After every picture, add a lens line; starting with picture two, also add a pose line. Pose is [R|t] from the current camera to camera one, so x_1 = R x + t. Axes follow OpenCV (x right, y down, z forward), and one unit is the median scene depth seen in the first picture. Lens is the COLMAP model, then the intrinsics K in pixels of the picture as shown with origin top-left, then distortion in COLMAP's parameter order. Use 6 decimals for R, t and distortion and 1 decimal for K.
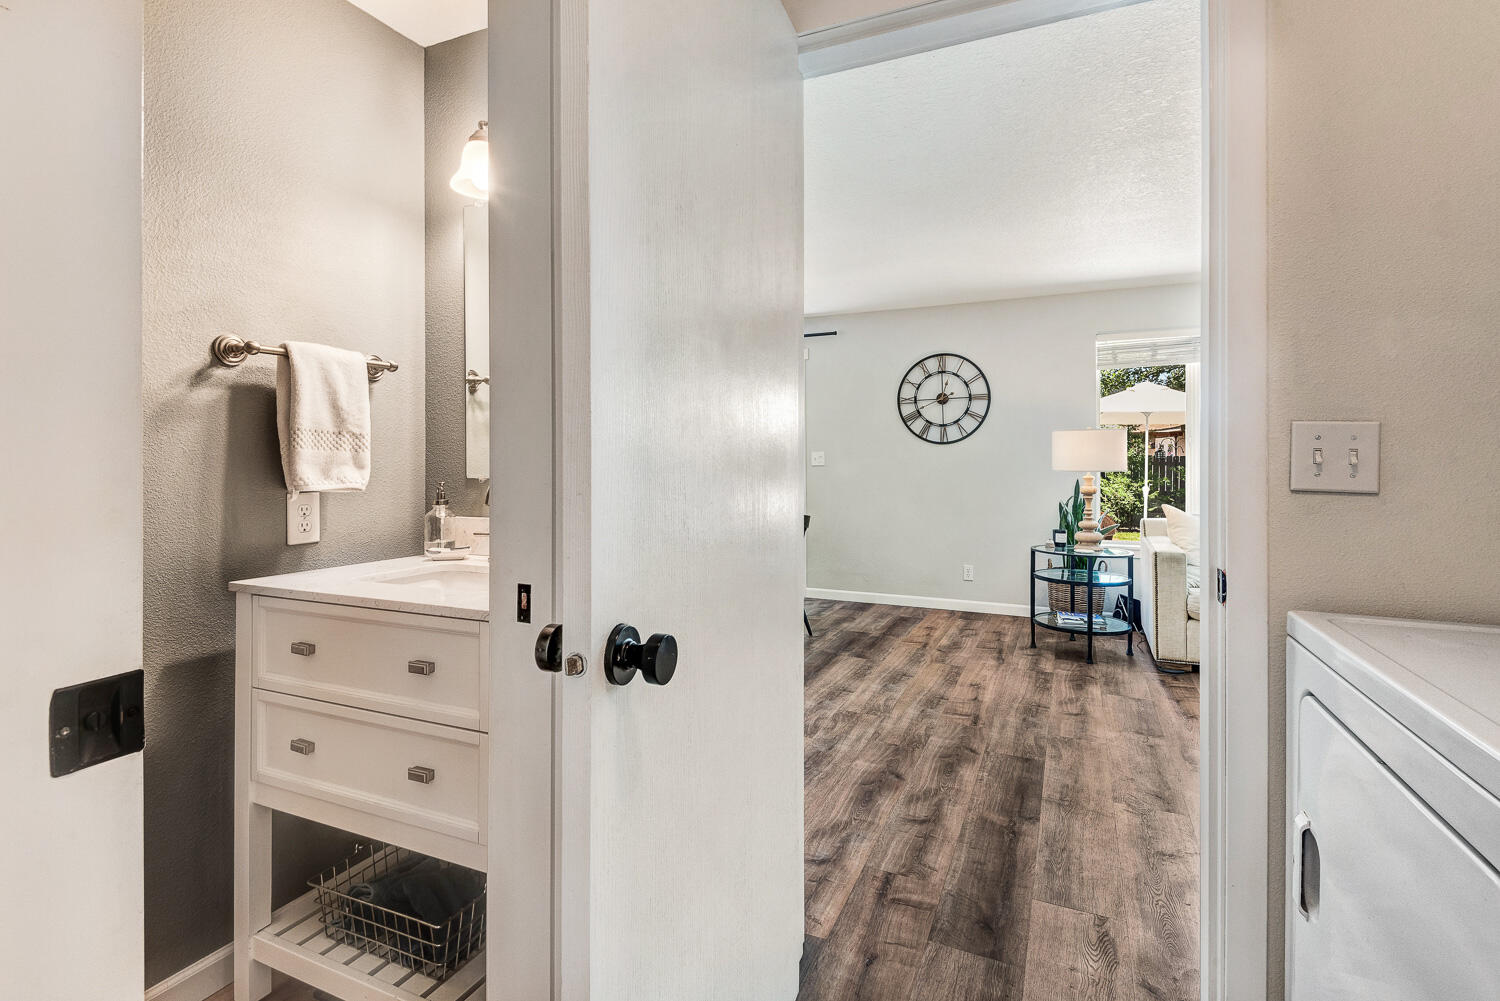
lens RADIAL K [[704.2, 0, 743.3], [0, 704.2, 461.3], [0, 0, 1]] dist [0.023494, -0.000179]
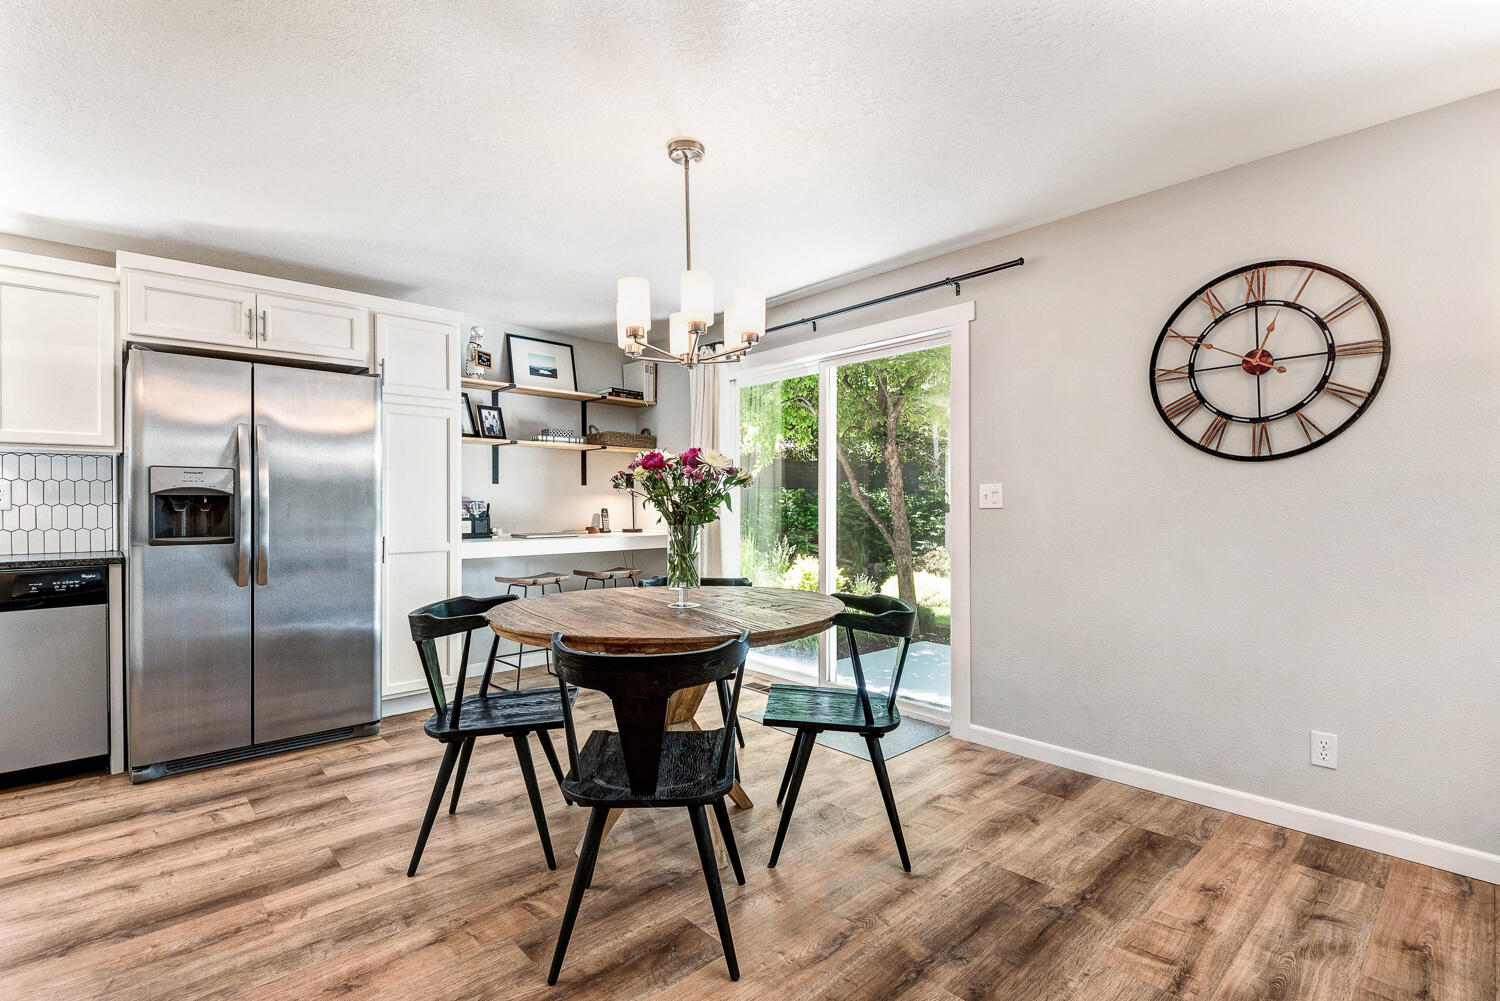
lens RADIAL K [[685.5, 0, 755.9], [0, 685.5, 507.9], [0, 0, 1]] dist [0.023047, -0.021234]
pose [[0.927309, 0.001721, -0.374294, 0.168358], [-0.000874, 0.999997, 0.002432, 0.006279], [0.374297, -0.001928, 0.927307, 0.525700]]
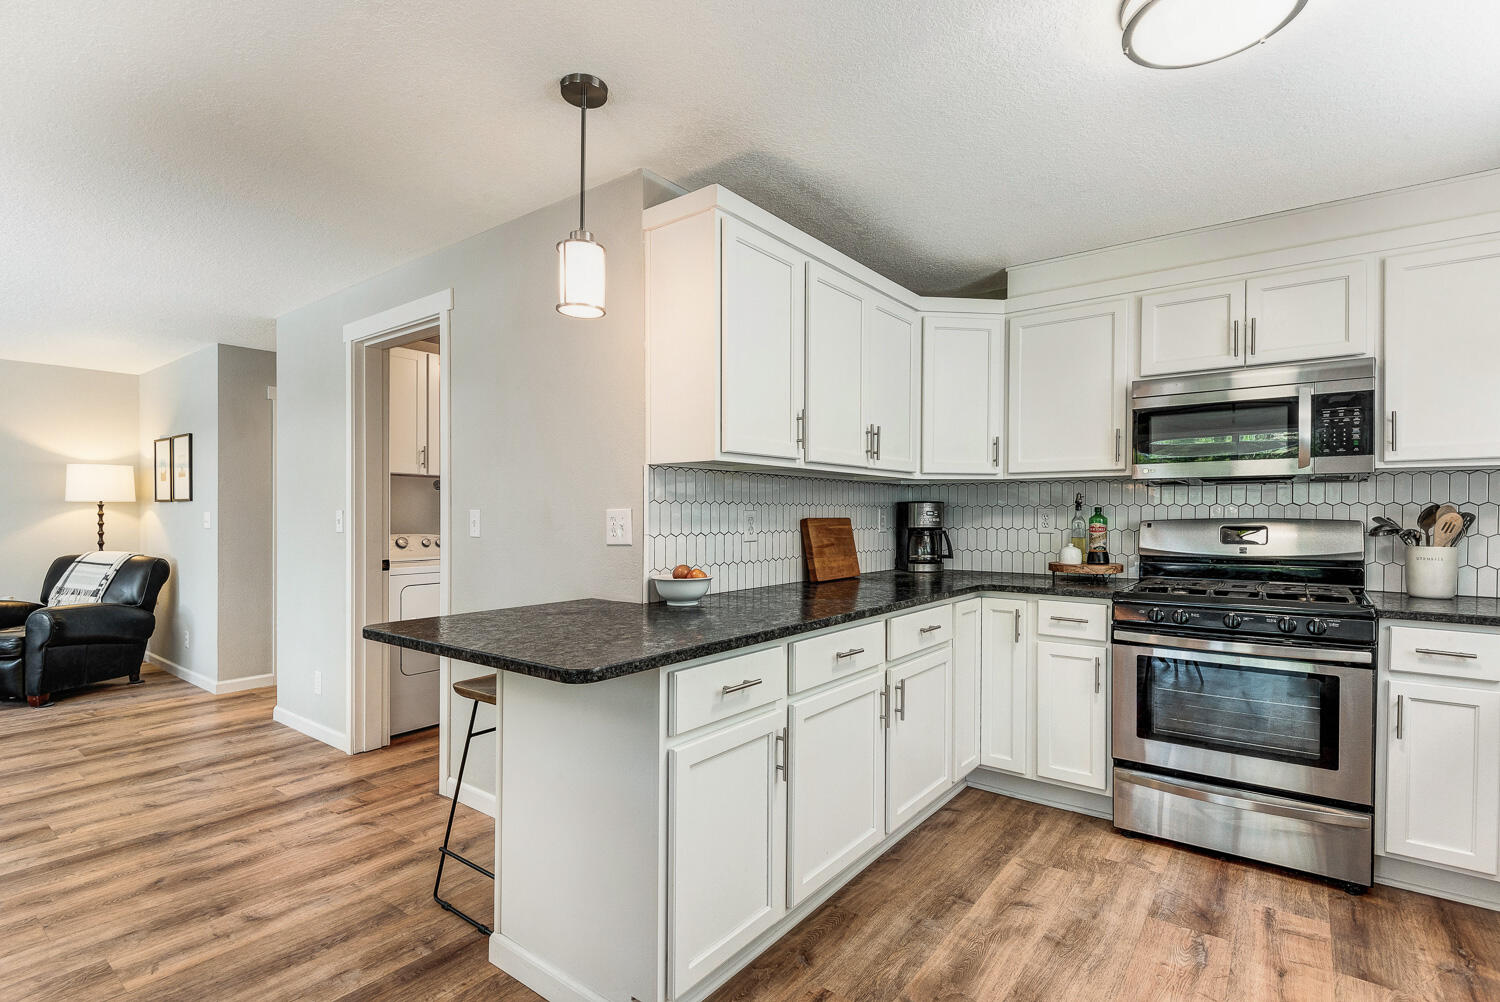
lens RADIAL K [[718.6, 0, 749.3], [0, 718.6, 519.1], [0, 0, 1]] dist [-0.000295, -0.000477]
pose [[-0.975993, -0.000756, 0.217802, -0.386451], [0.001365, 0.999953, 0.009585, -0.012874], [-0.217799, 0.009652, -0.975946, 0.932608]]
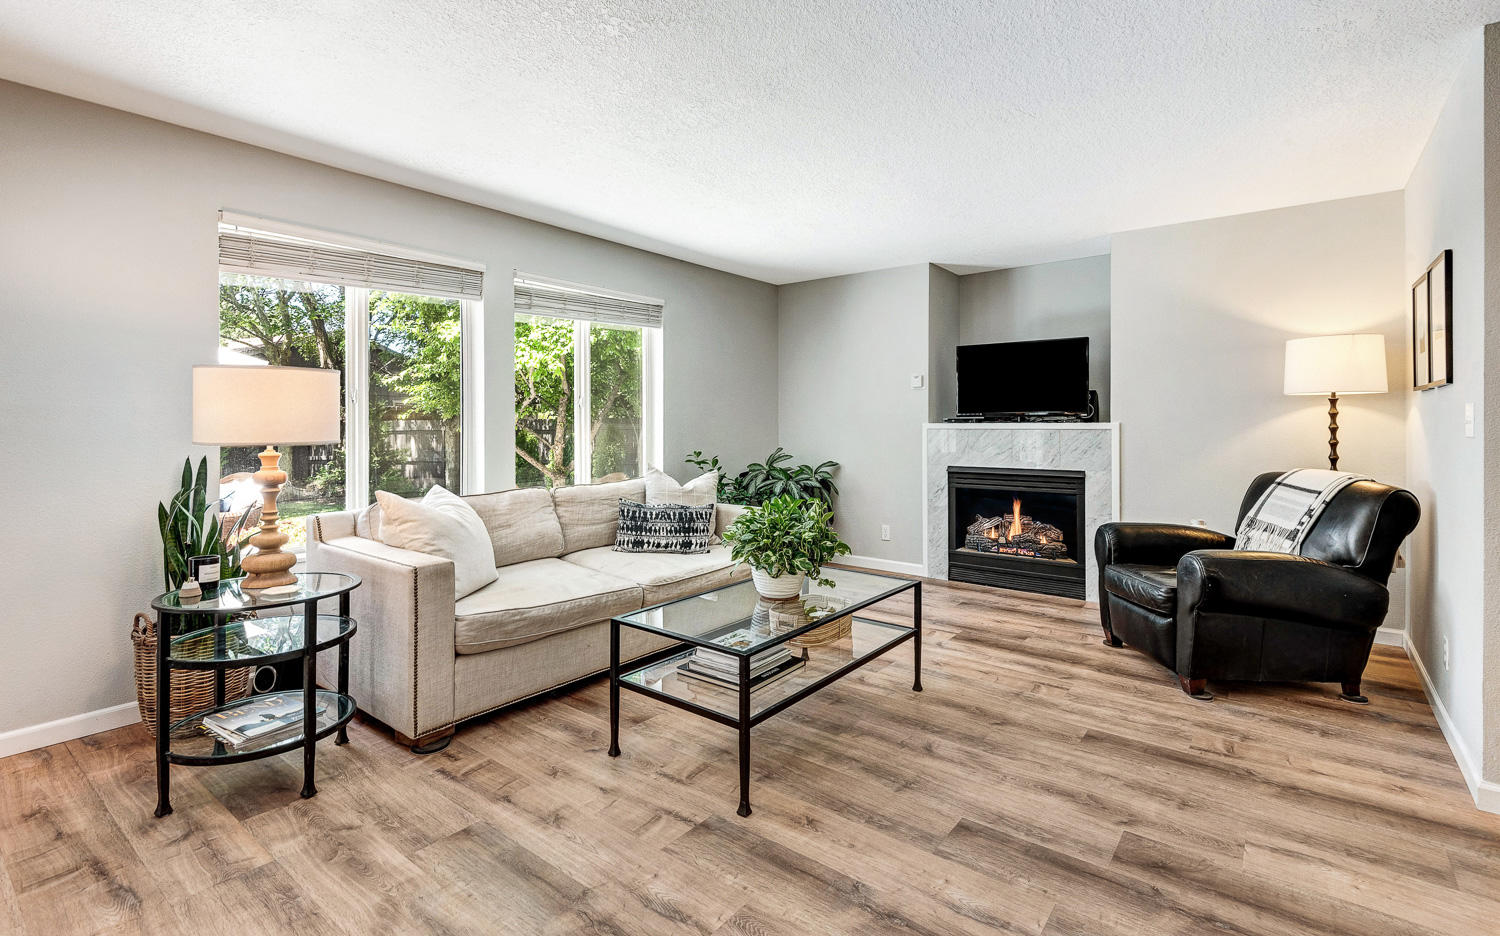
lens RADIAL K [[692.4, 0, 748.9], [0, 692.4, 420.2], [0, 0, 1]] dist [0.000952, -0.001076]
pose [[0.224937, 0.007380, 0.974345, 0.036882], [0.002462, 0.999964, -0.008142, 0.001222], [-0.974370, 0.004230, 0.224910, 0.460567]]
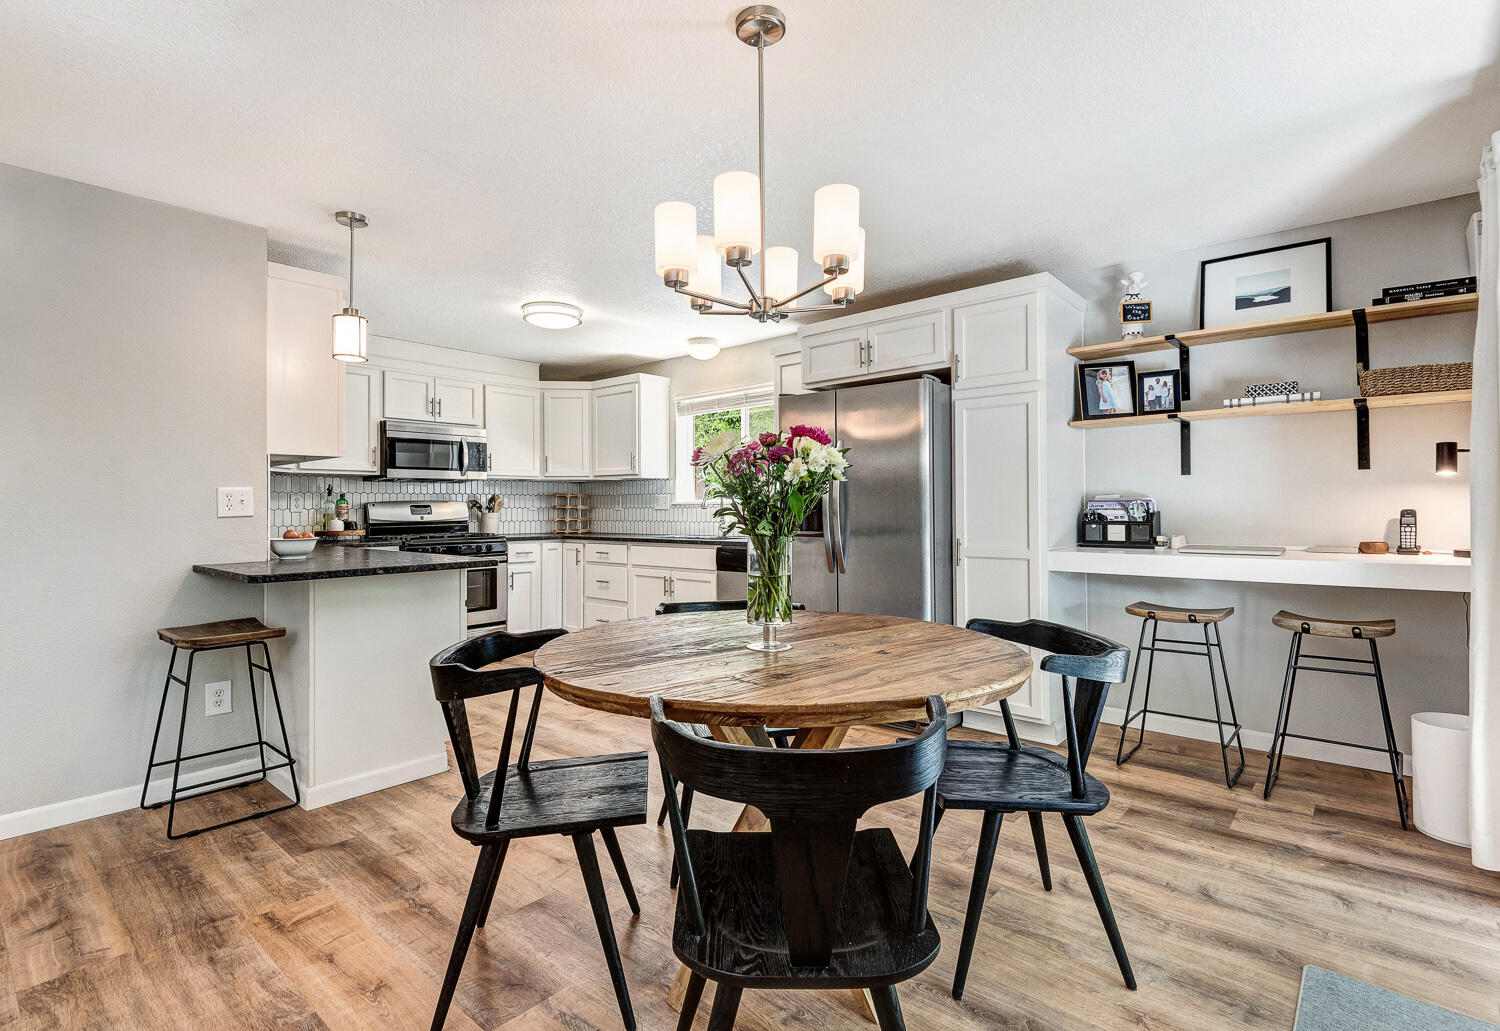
lens RADIAL K [[742.6, 0, 747.6], [0, 742.6, 501.7], [0, 0, 1]] dist [0.011616, 0.000148]
pose [[-0.276965, -0.002816, -0.960876, 0.319025], [0.006042, 0.999971, -0.004672, 0.002897], [0.960861, -0.007100, -0.276940, 1.068038]]
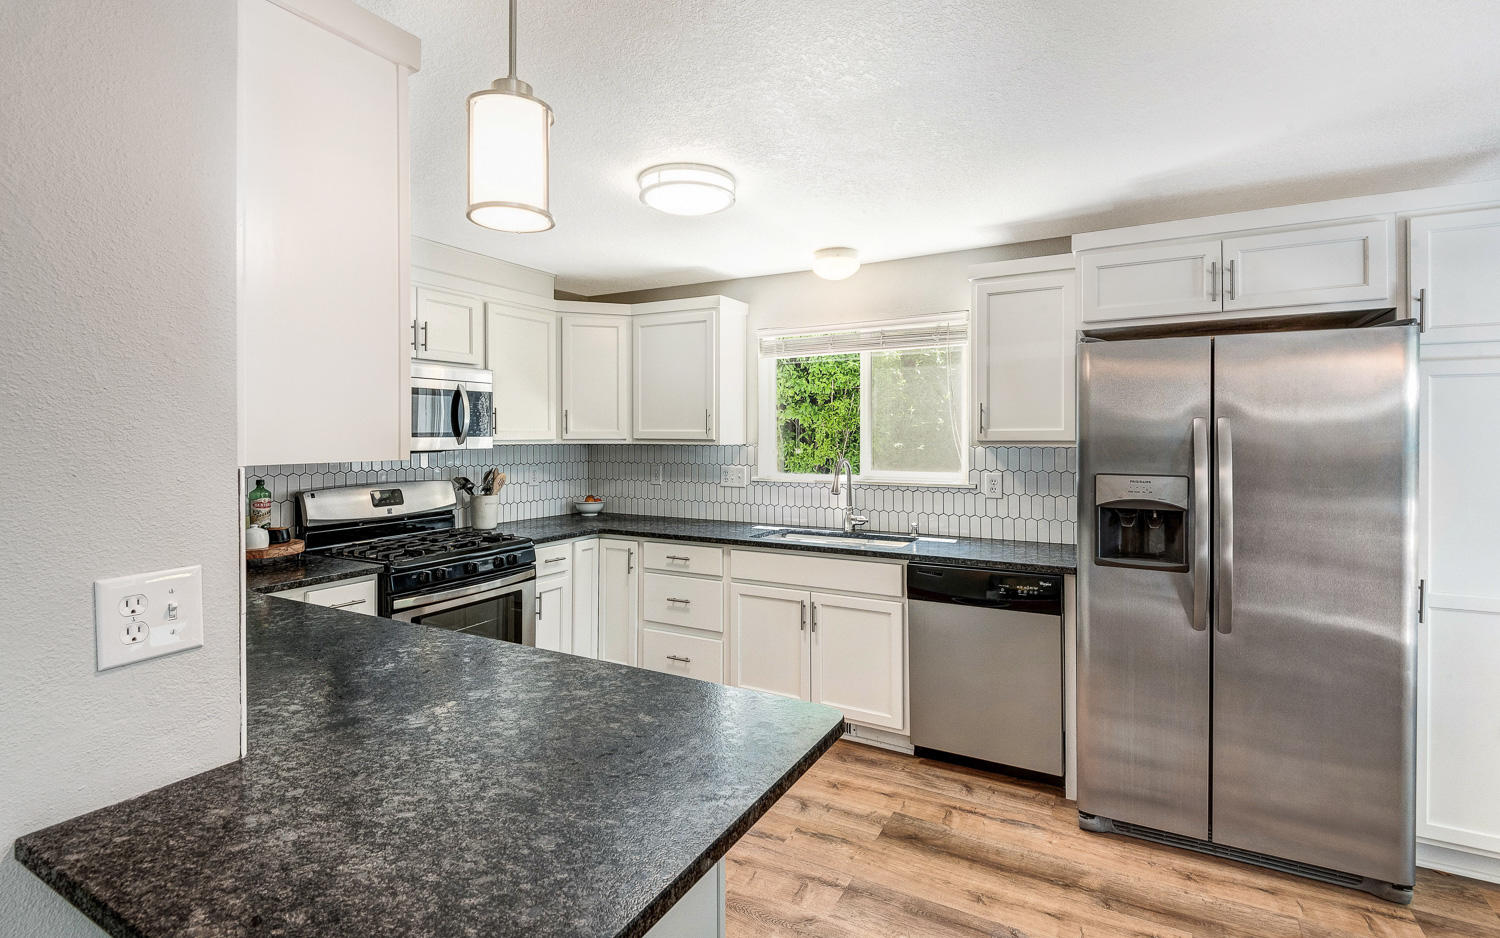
lens RADIAL K [[718.3, 0, 745.5], [0, 718.3, 435.9], [0, 0, 1]] dist [0.003956, -0.001239]
pose [[-0.065395, 0.006922, -0.997835, 0.021053], [-0.000553, 0.999976, 0.006974, -0.058887], [0.997859, 0.001007, -0.065389, 0.650075]]
